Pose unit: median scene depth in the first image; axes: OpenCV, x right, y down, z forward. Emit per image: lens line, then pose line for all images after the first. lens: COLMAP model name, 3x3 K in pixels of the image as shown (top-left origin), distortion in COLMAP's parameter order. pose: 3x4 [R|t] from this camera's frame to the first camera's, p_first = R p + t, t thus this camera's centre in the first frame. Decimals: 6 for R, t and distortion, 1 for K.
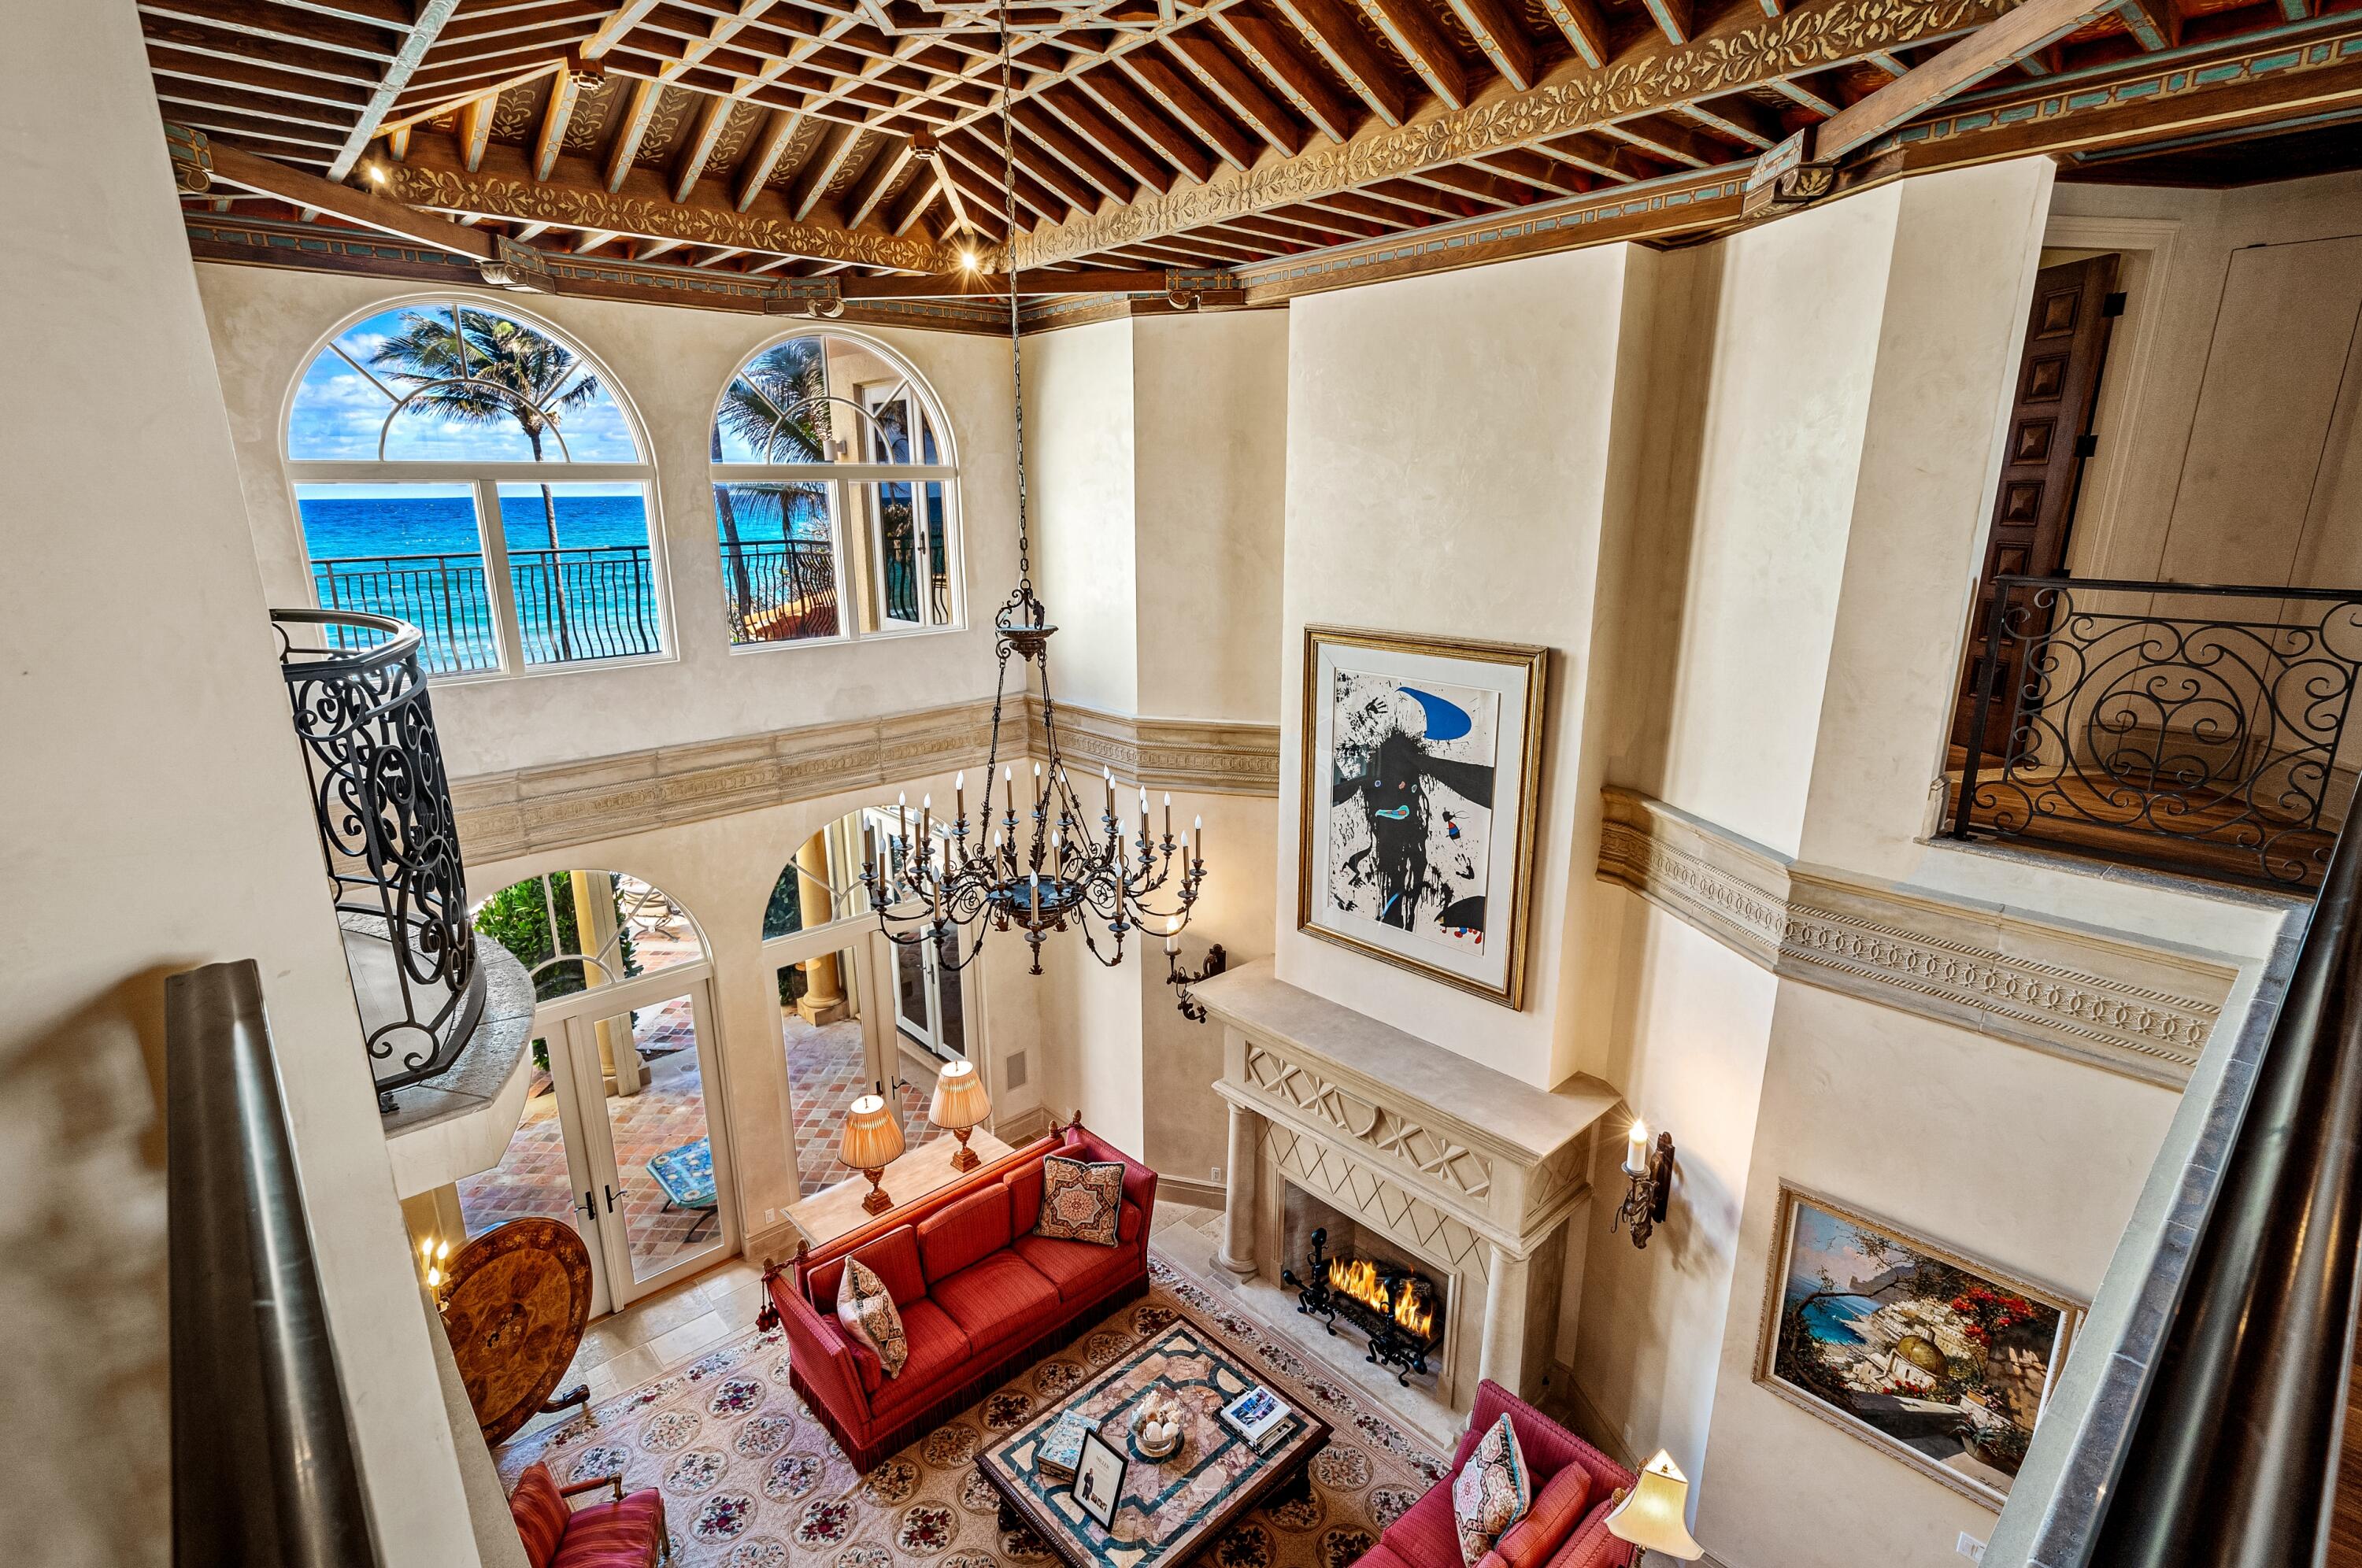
lens RADIAL K [[1094.9, 0, 1161.2], [0, 1094.9, 783.0], [0, 0, 1]] dist [0.000292, -0.000444]
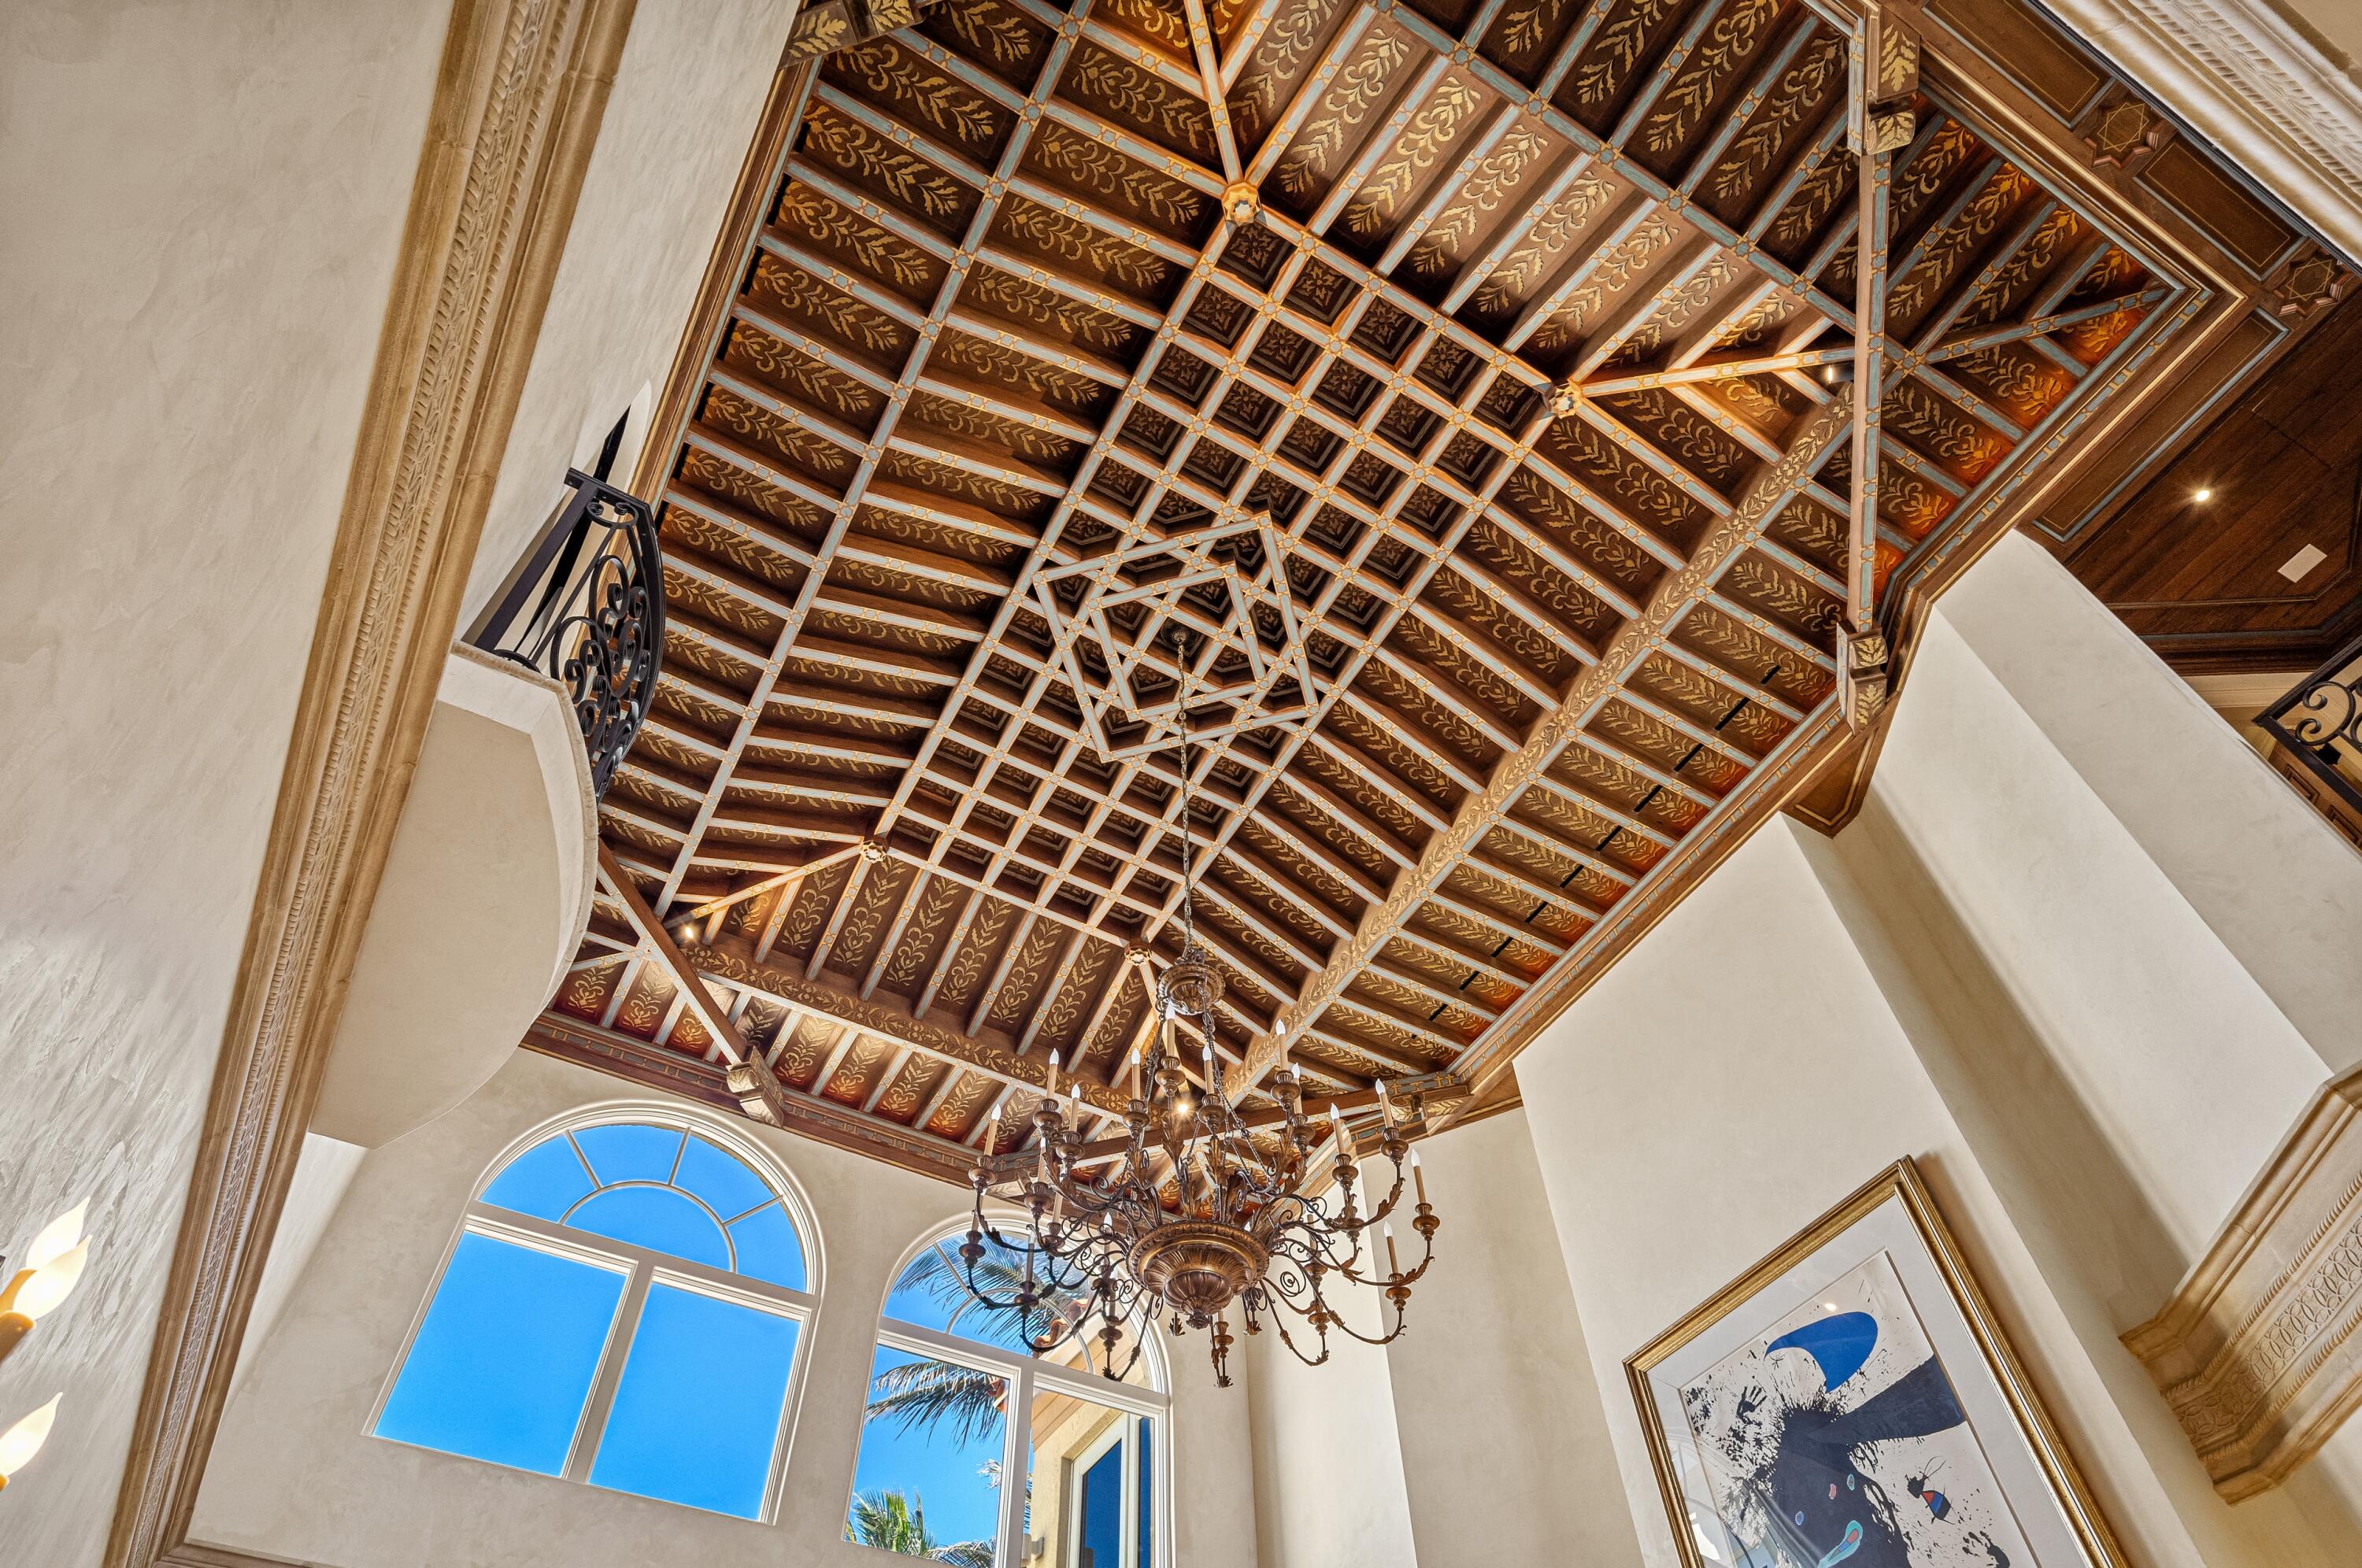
lens RADIAL K [[1406.4, 0, 1180.6], [0, 1406.4, 792.1], [0, 0, 1]] dist [0.022413, 0.000007]
pose [[0.977963, -0.169567, -0.121802, 0.027395], [-0.043187, 0.406480, -0.912638, 0.609451], [0.204264, 0.897787, 0.390199, 0.275863]]
